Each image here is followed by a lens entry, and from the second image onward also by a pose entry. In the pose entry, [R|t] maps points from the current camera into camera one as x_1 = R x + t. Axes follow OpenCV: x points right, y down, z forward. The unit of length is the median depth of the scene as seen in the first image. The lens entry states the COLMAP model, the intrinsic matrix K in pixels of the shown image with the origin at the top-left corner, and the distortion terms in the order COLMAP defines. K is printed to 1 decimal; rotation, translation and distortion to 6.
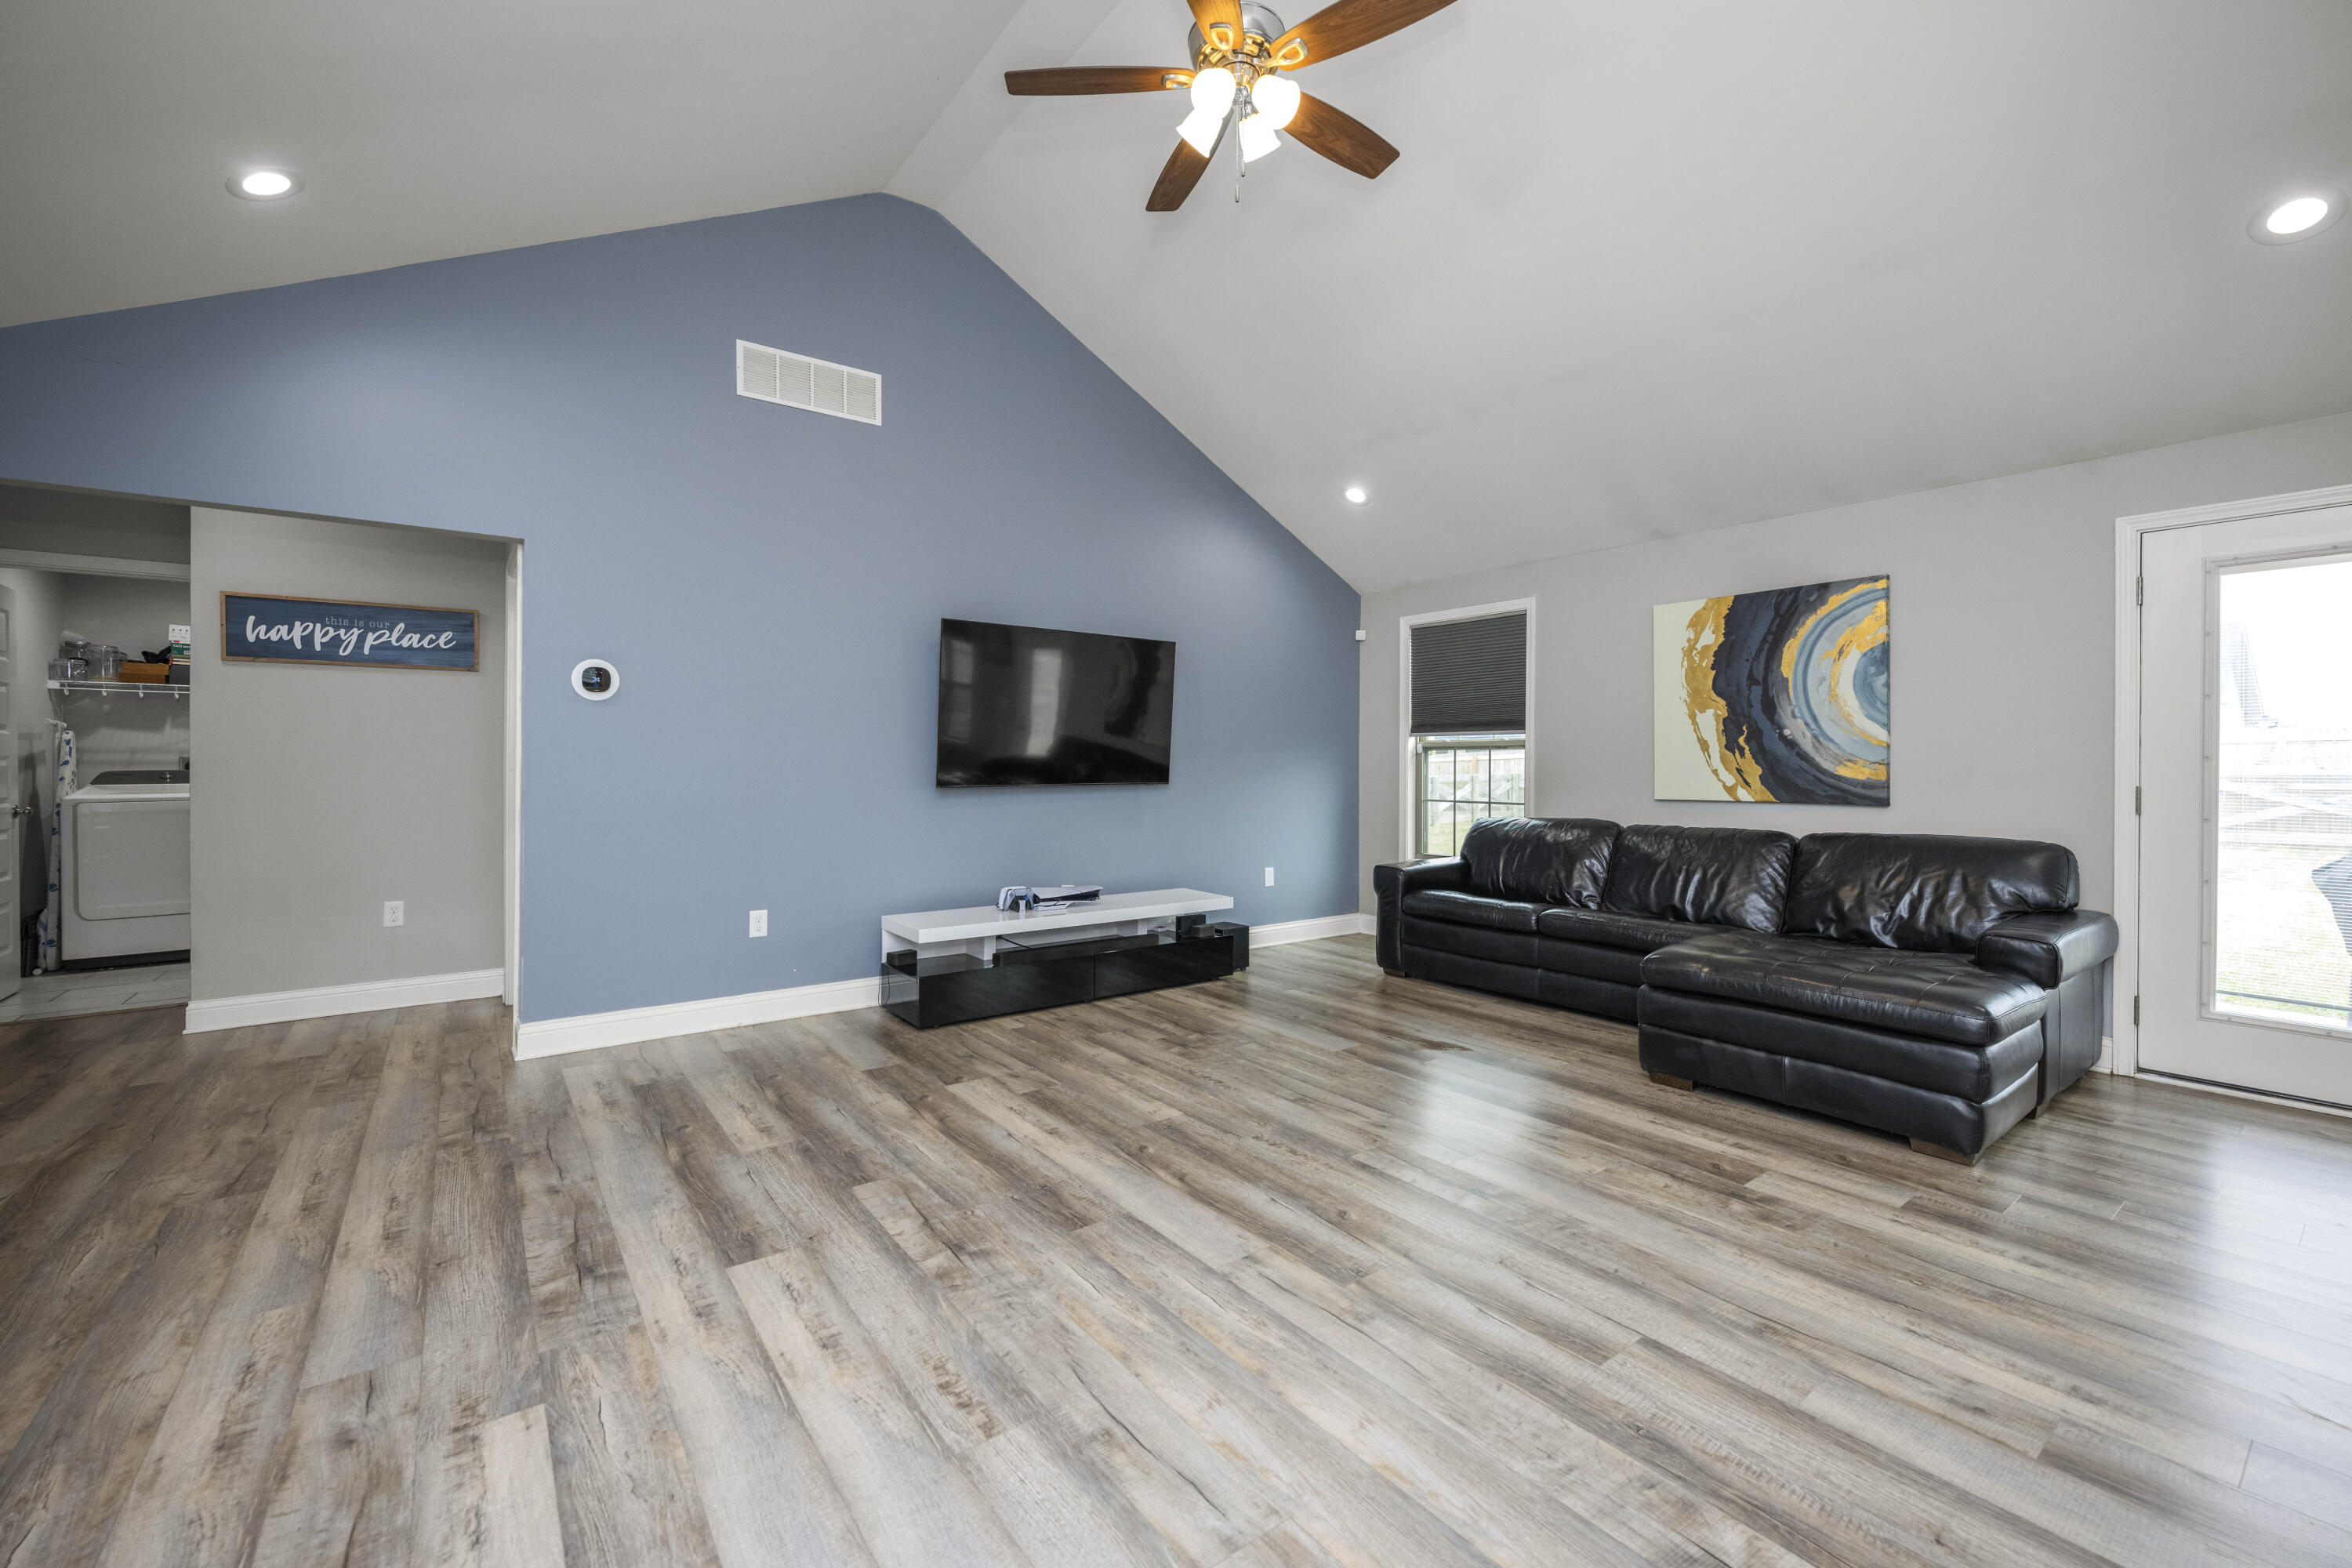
lens RADIAL K [[942.7, 0, 1155.0], [0, 942.7, 780.1], [0, 0, 1]] dist [-0.000371, 0.000558]
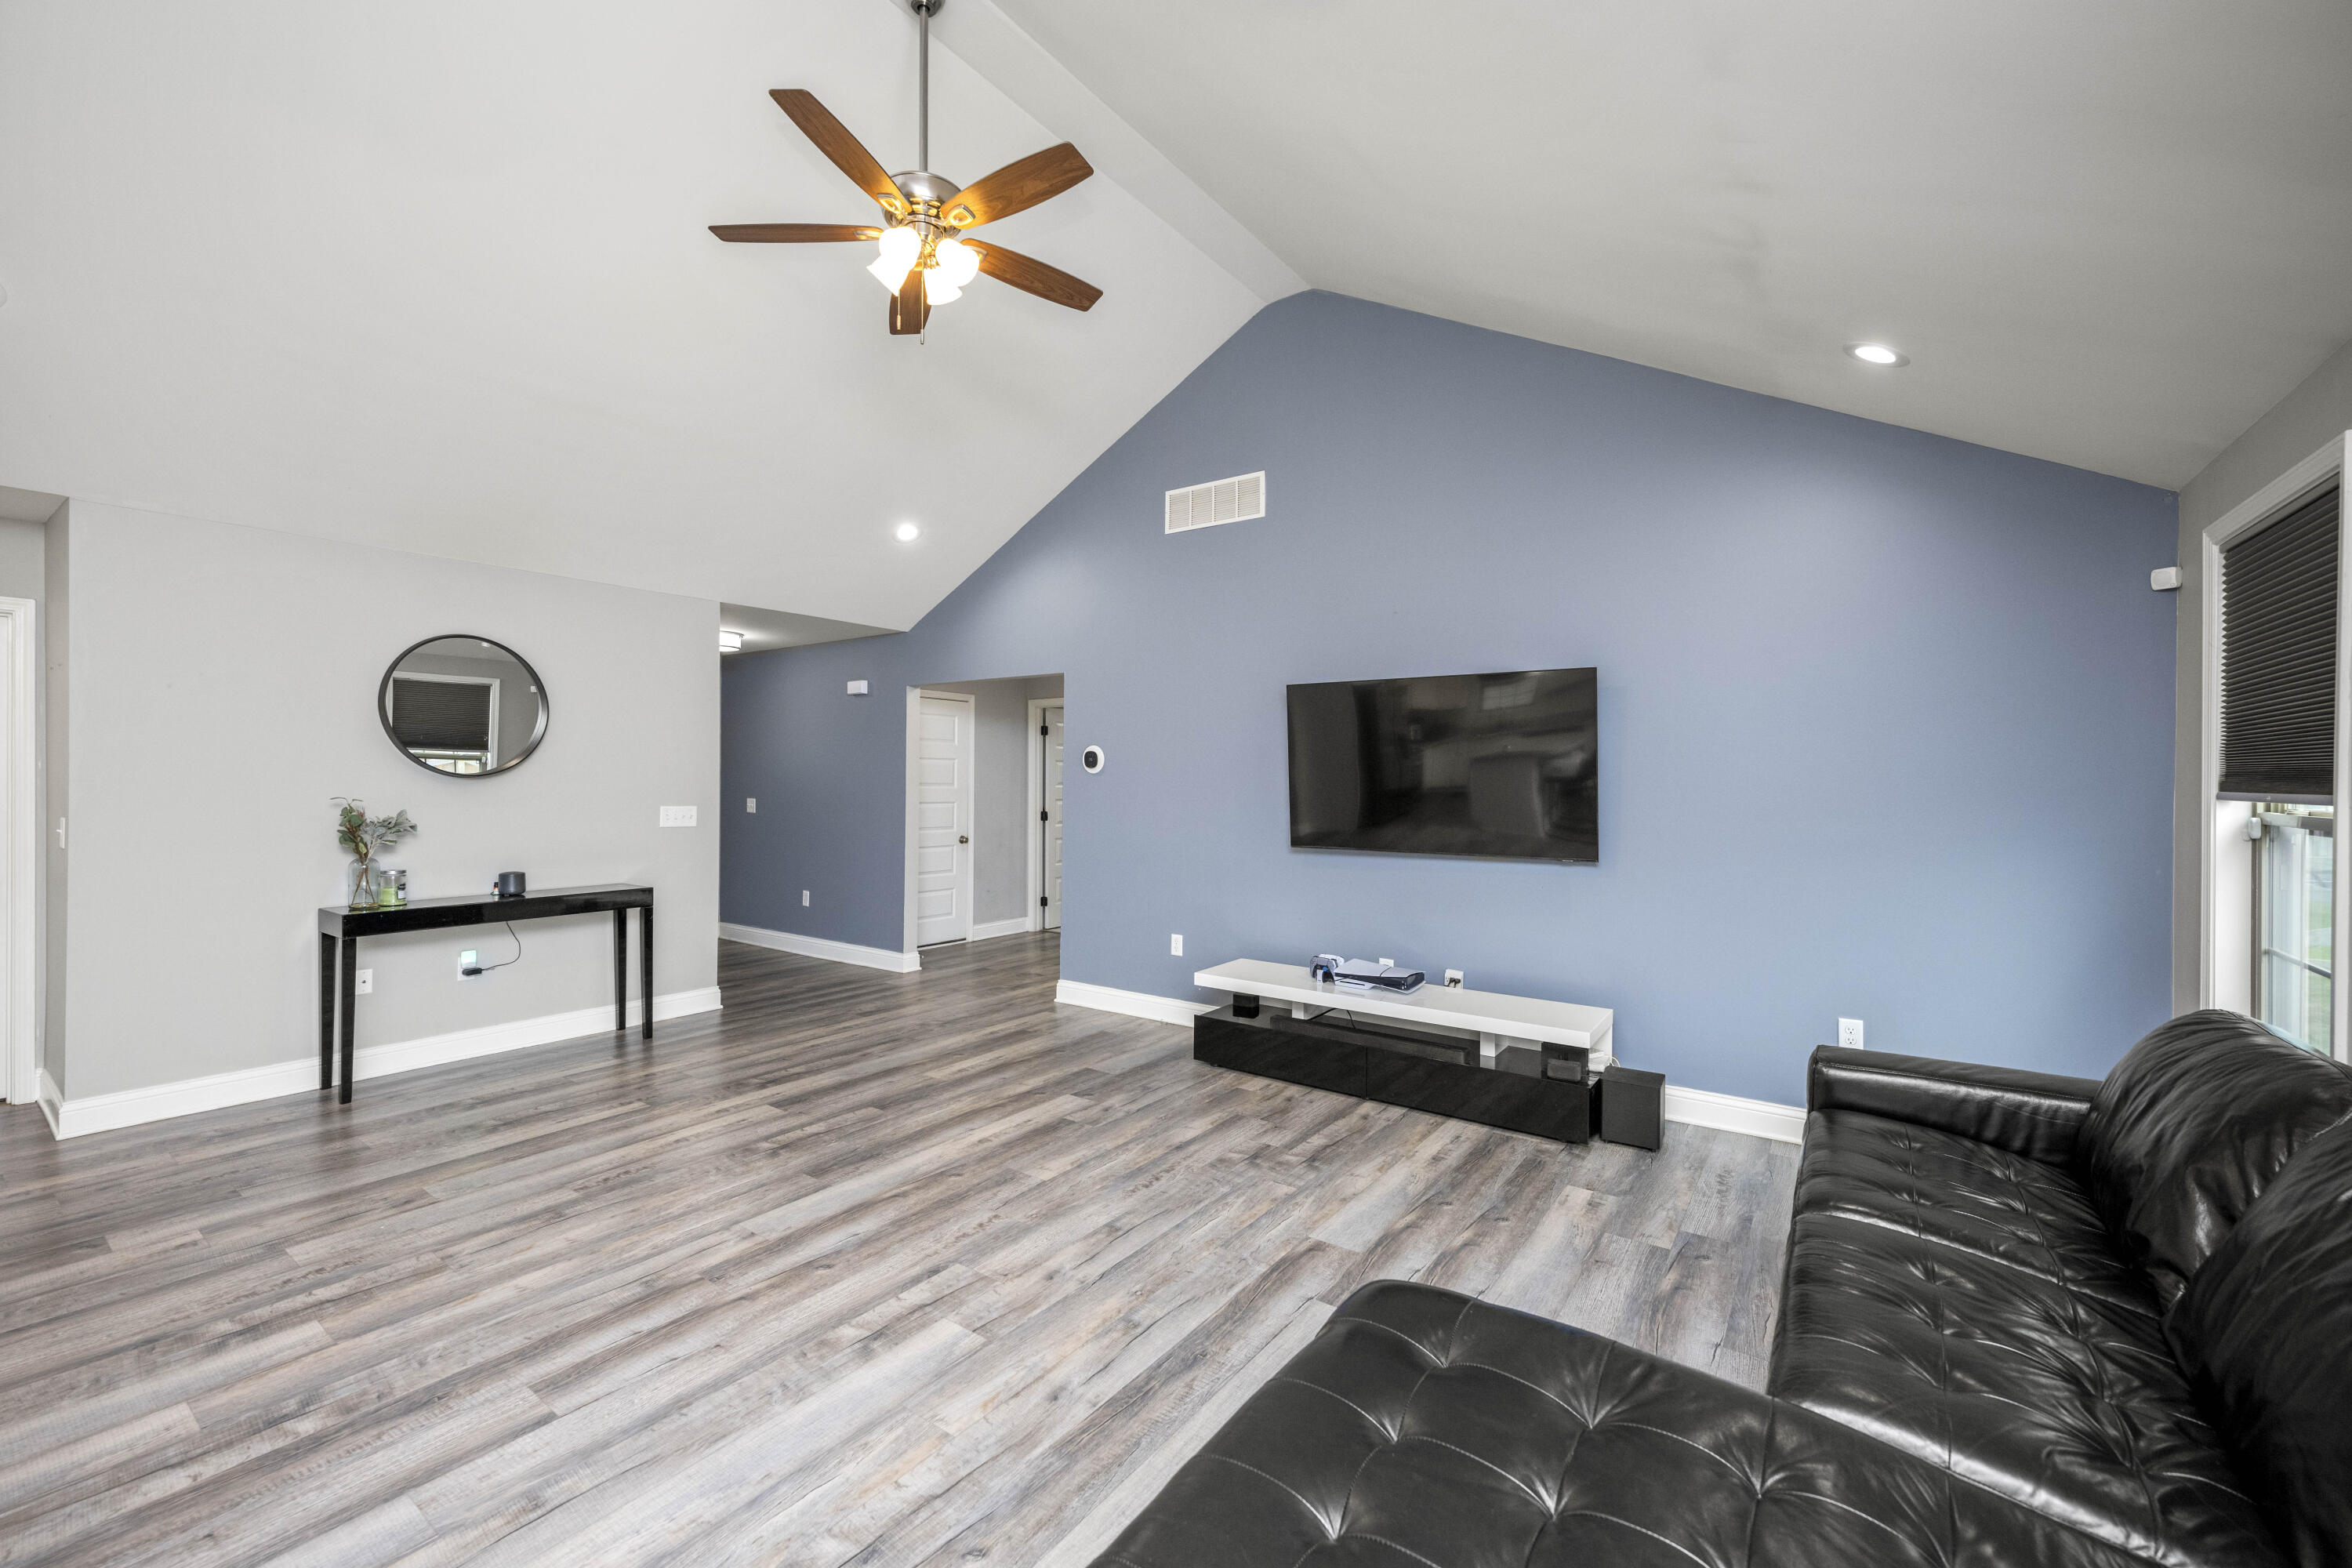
lens RADIAL K [[942.7, 0, 1155.0], [0, 942.7, 780.1], [0, 0, 1]] dist [-0.000371, 0.000558]
pose [[0.307966, 0.000723, -0.951397, 0.956878], [-0.020704, 0.999768, -0.005942, -0.074942], [0.951172, 0.021527, 0.307909, 0.714233]]
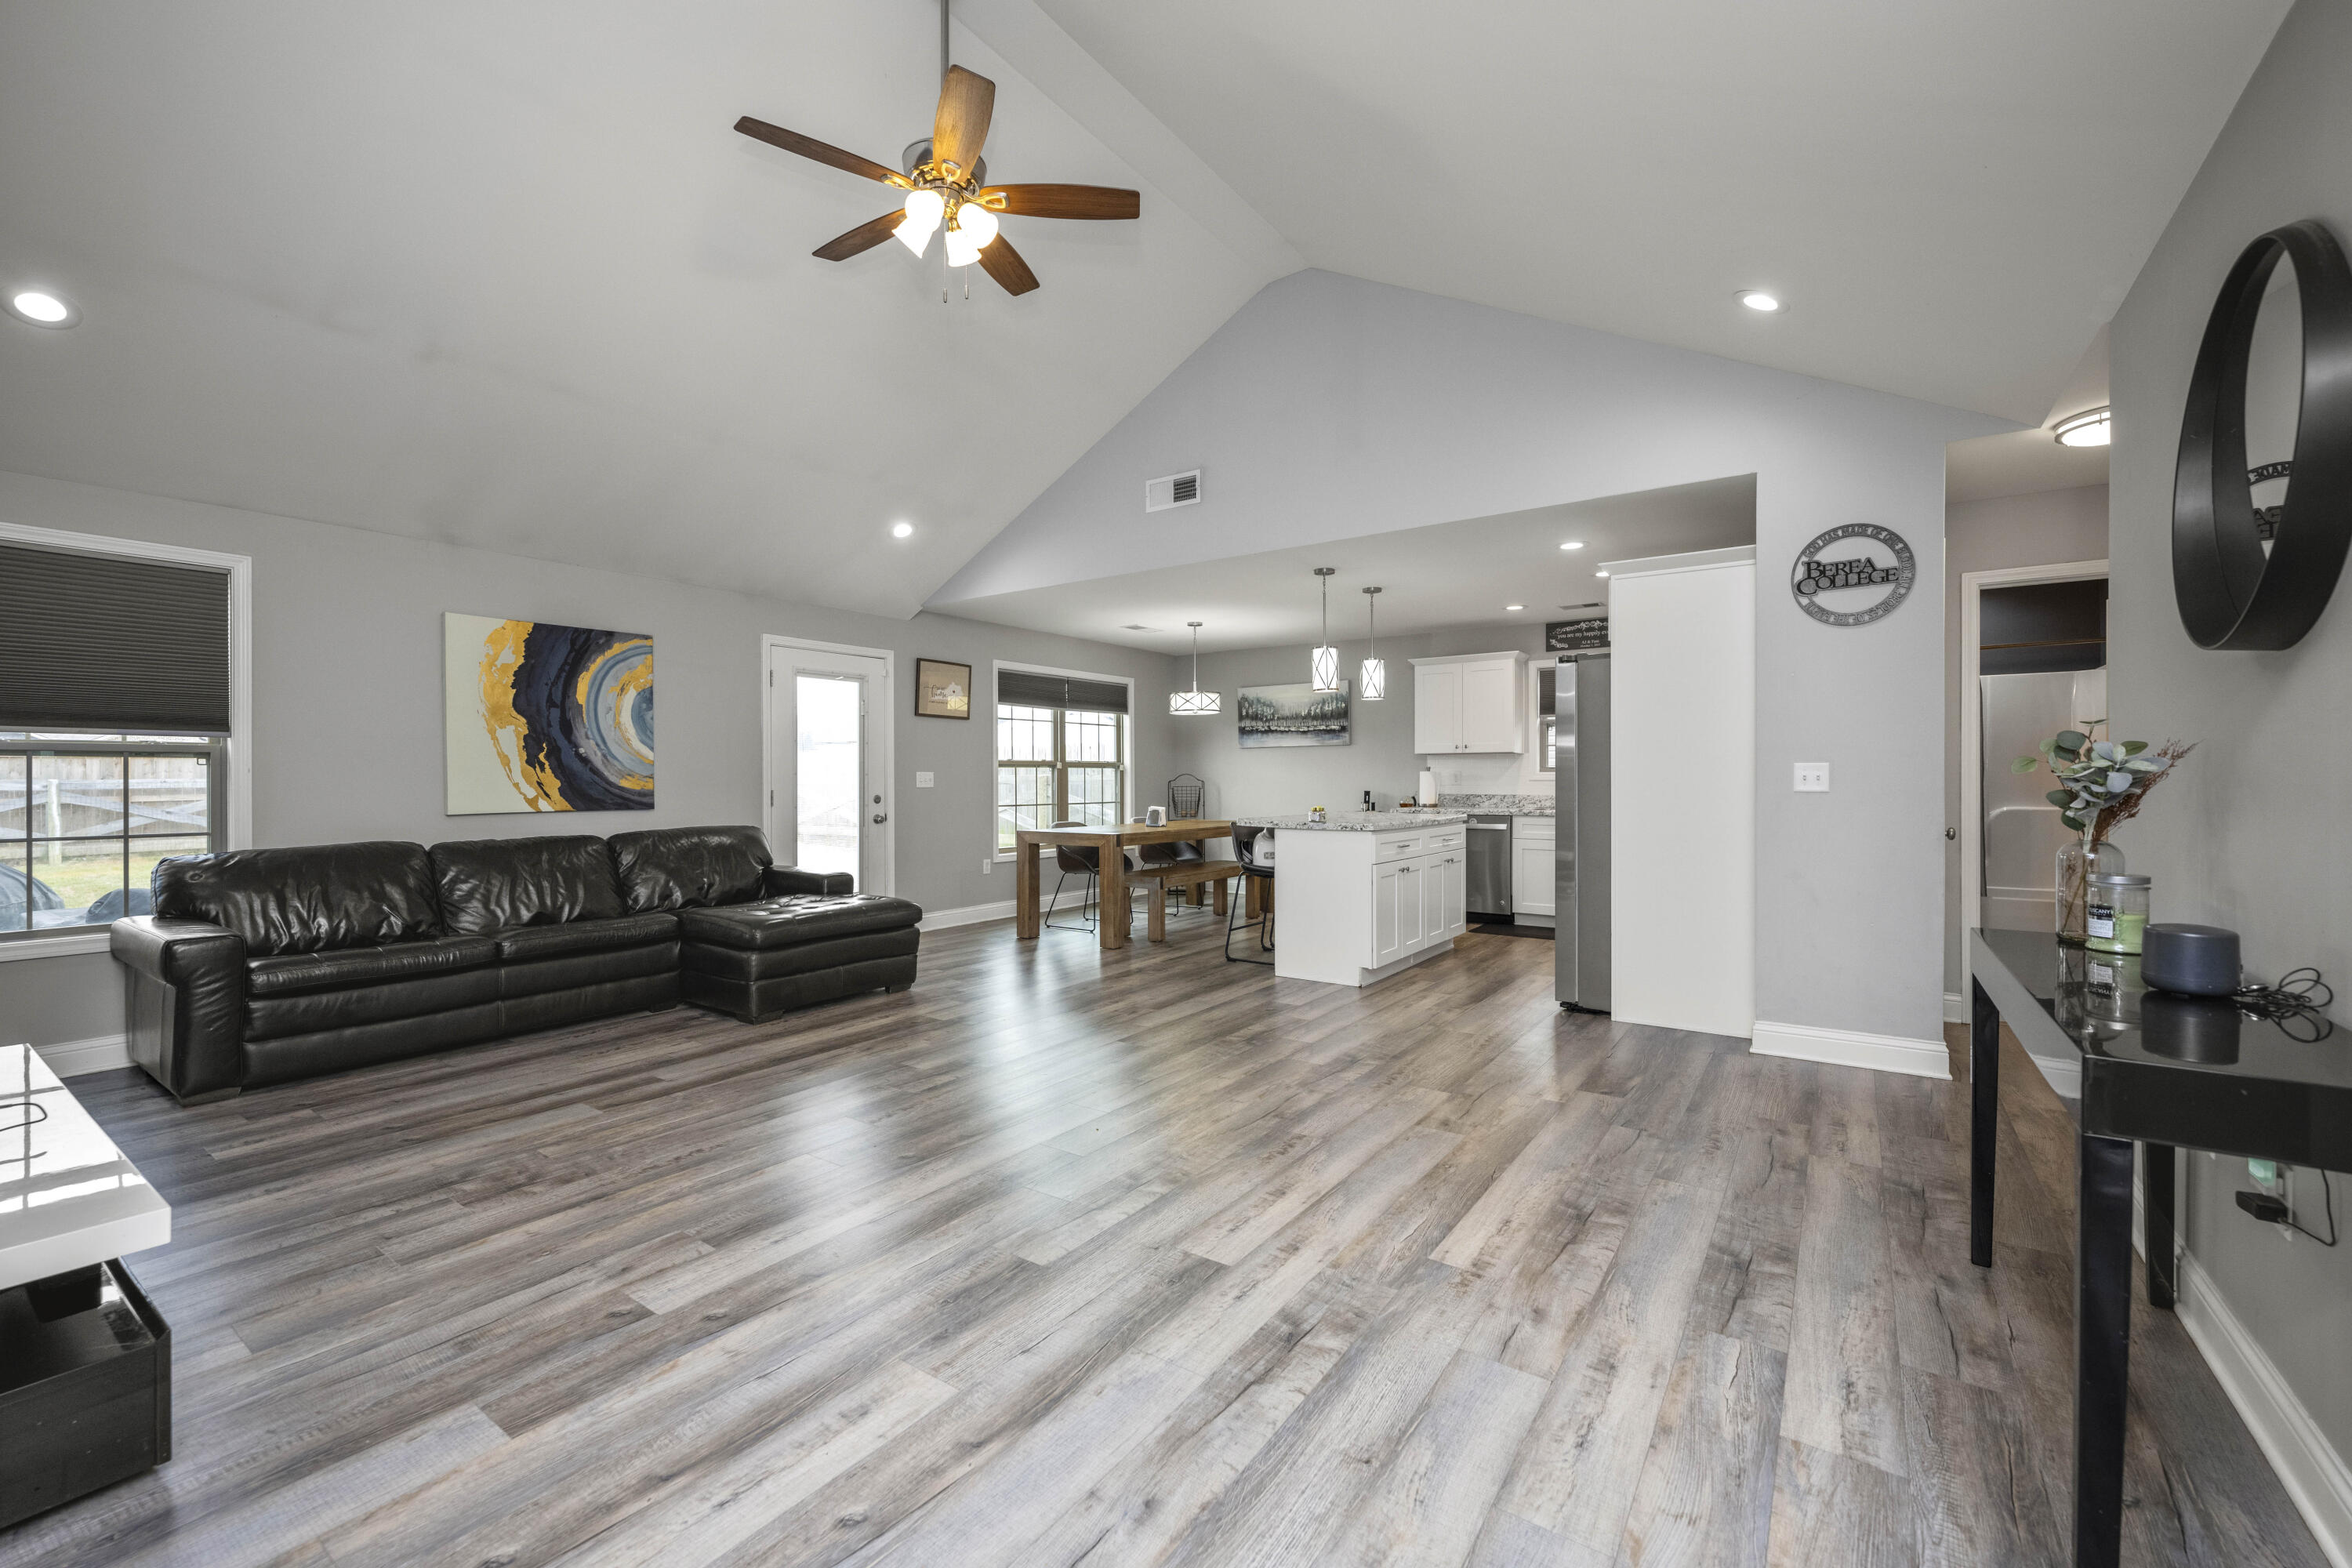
lens RADIAL K [[968.8, 0, 1176.0], [0, 968.8, 784.0], [0, 0, 1]] dist [0.000983, 0.000152]
pose [[-0.321089, -0.006342, 0.947028, -0.898149], [0.017456, 0.999768, 0.012613, -0.014578], [-0.946888, 0.020582, -0.320904, 0.867310]]
